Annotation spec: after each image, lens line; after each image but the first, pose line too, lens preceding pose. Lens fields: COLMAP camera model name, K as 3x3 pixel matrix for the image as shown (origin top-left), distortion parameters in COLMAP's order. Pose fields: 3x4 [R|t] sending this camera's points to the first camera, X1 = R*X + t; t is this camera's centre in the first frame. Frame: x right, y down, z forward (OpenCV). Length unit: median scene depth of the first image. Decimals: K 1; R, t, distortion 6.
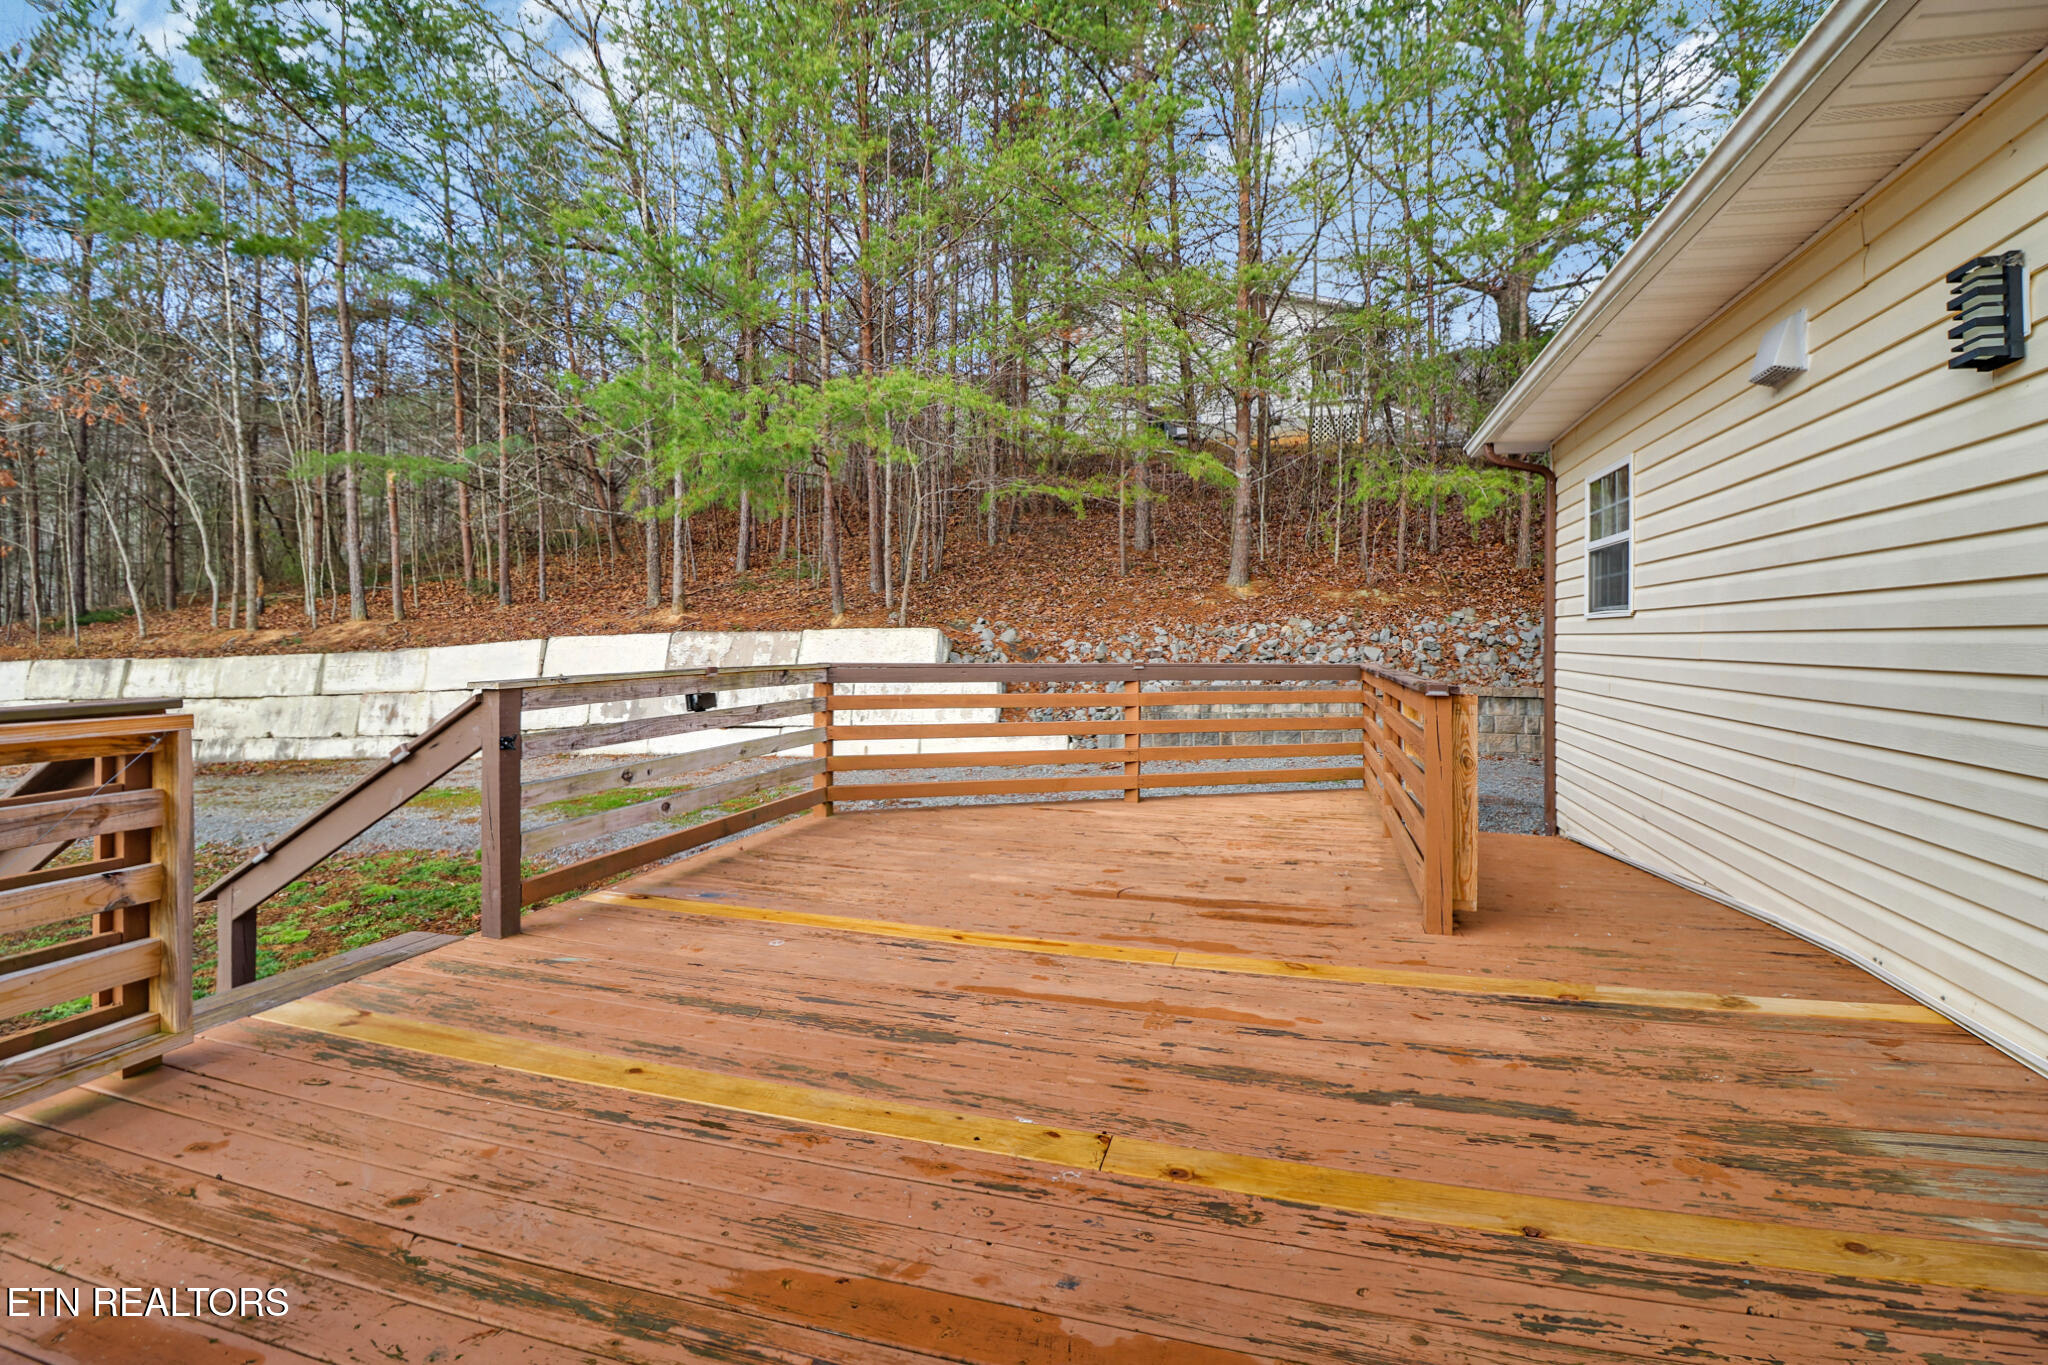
lens RADIAL K [[961.2, 0, 1033.1], [0, 961.2, 653.2], [0, 0, 1]] dist [-0.001115, -0.000121]
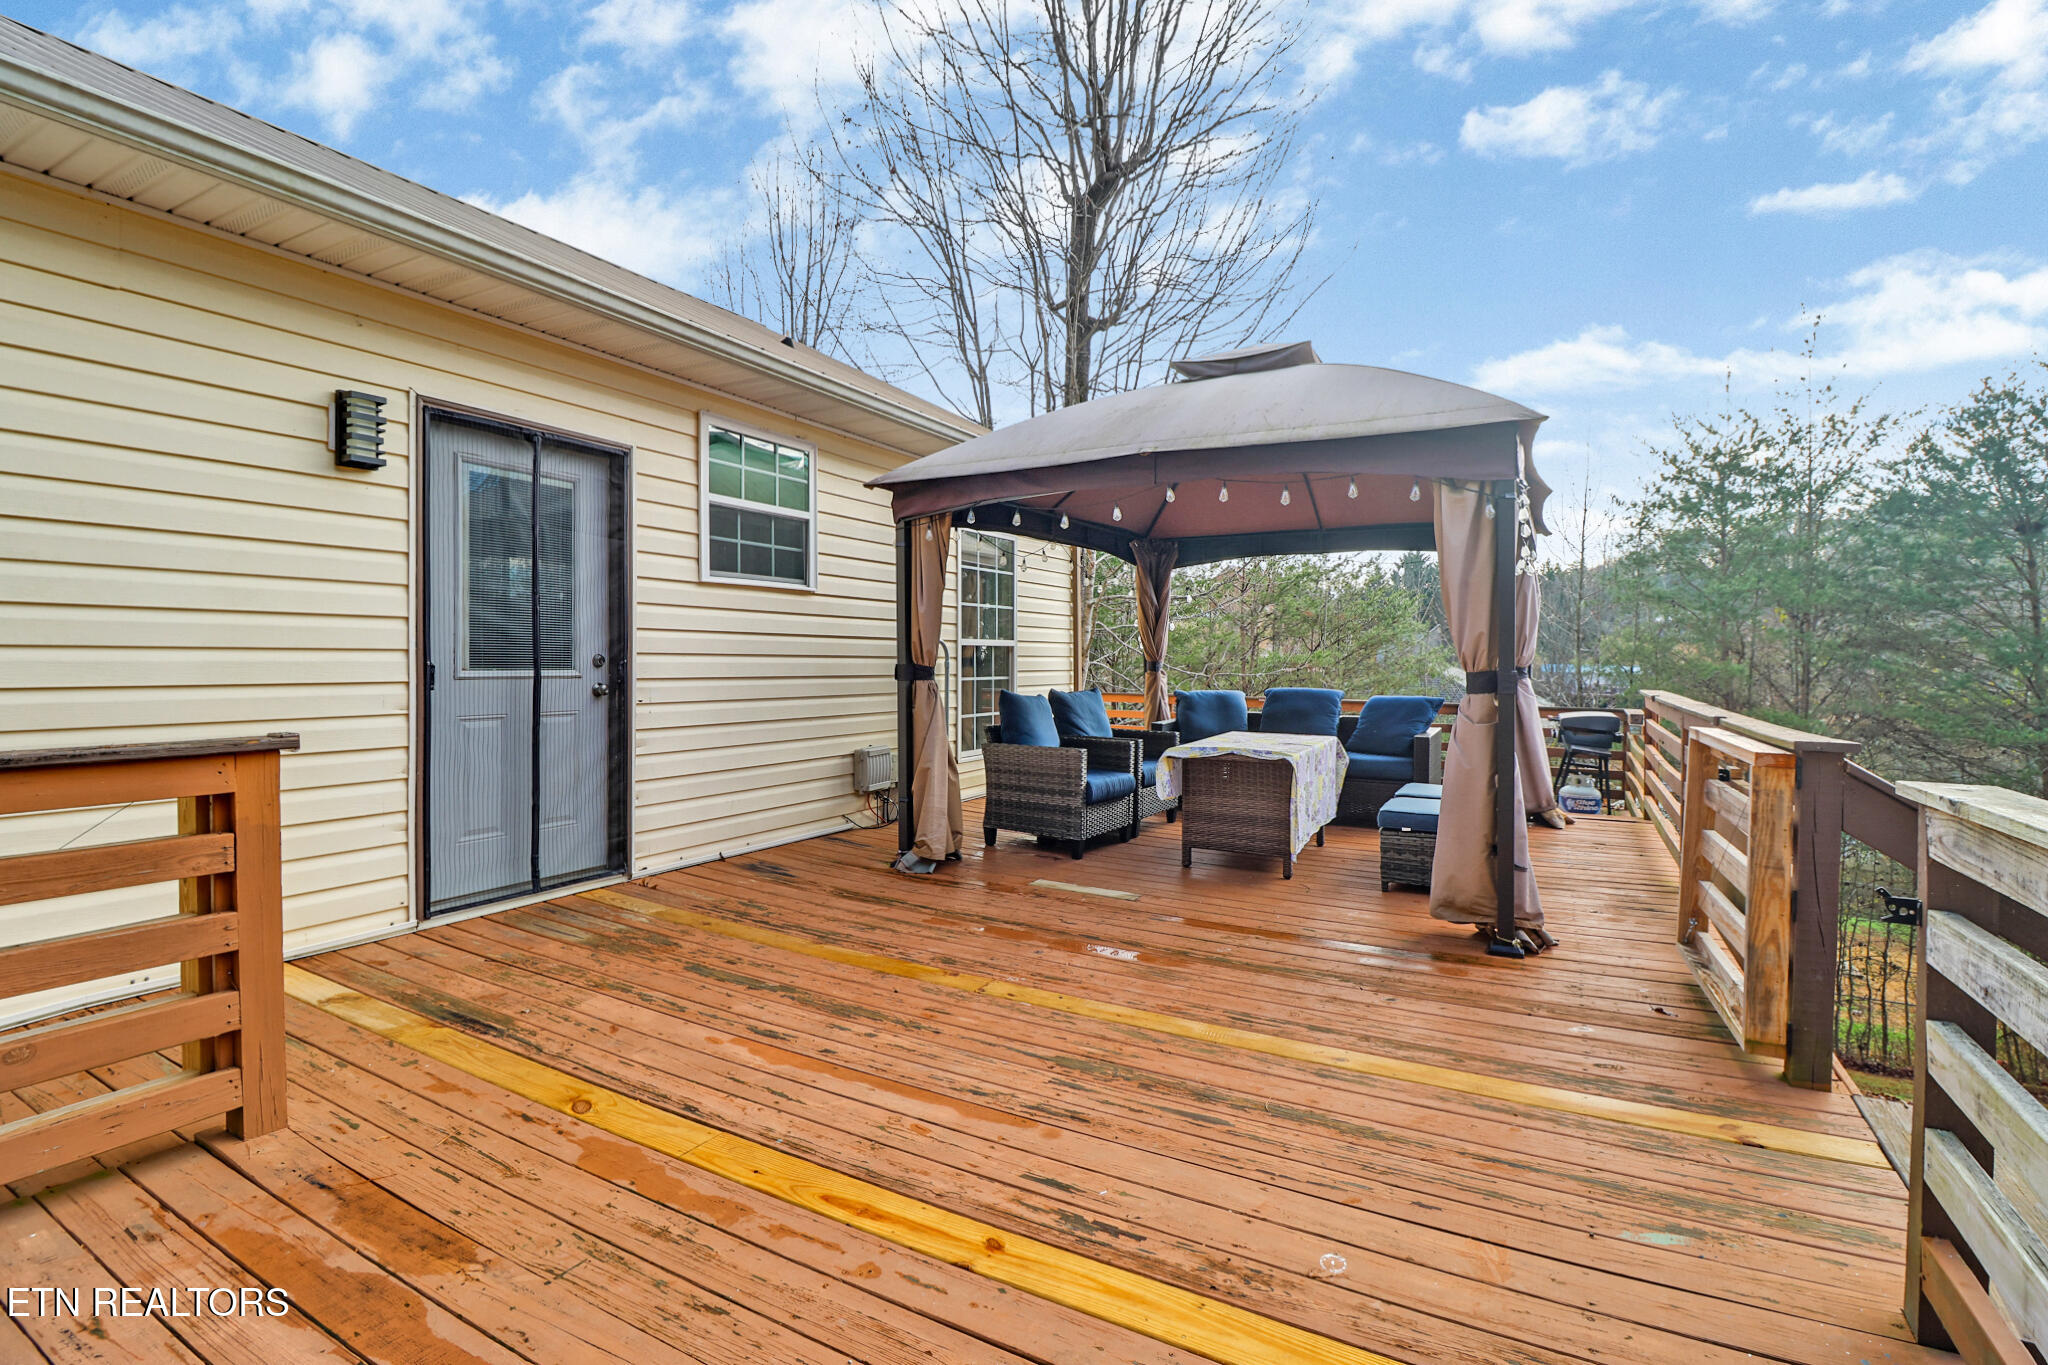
lens RADIAL K [[961.2, 0, 1033.1], [0, 961.2, 653.2], [0, 0, 1]] dist [-0.001115, -0.000121]
pose [[-0.974178, -0.014640, 0.225307, -0.300493], [-0.013231, 0.999882, 0.007763, -0.050036], [-0.225394, 0.004581, -0.974257, 2.124938]]
